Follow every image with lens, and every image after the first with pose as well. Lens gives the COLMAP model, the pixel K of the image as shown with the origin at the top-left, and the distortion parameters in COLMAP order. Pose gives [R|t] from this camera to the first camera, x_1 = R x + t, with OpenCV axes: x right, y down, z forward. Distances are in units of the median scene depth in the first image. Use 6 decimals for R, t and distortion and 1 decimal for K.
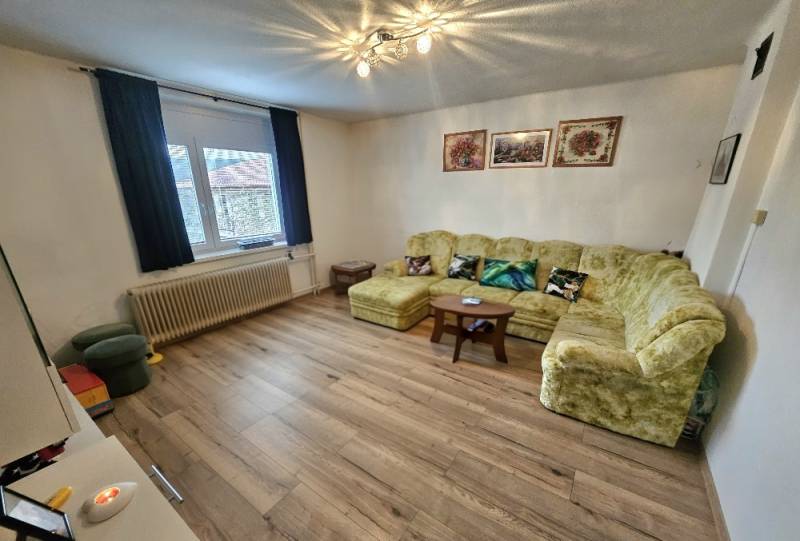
lens RADIAL K [[309.7, 0, 399.4], [0, 309.7, 294.3], [0, 0, 1]] dist [-0.000377, -0.000048]
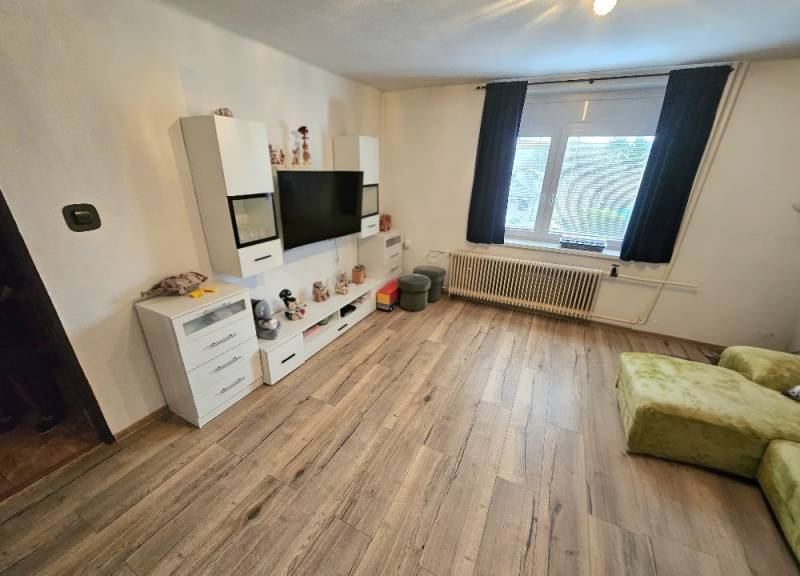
lens RADIAL K [[313.5, 0, 398.4], [0, 313.5, 299.9], [0, 0, 1]] dist [-0.021804, -0.000136]
pose [[0.135250, 0.399070, -0.906891, 0.402681], [-0.341456, 0.878004, 0.335435, -0.181225], [0.930116, 0.264296, 0.255015, 0.426244]]
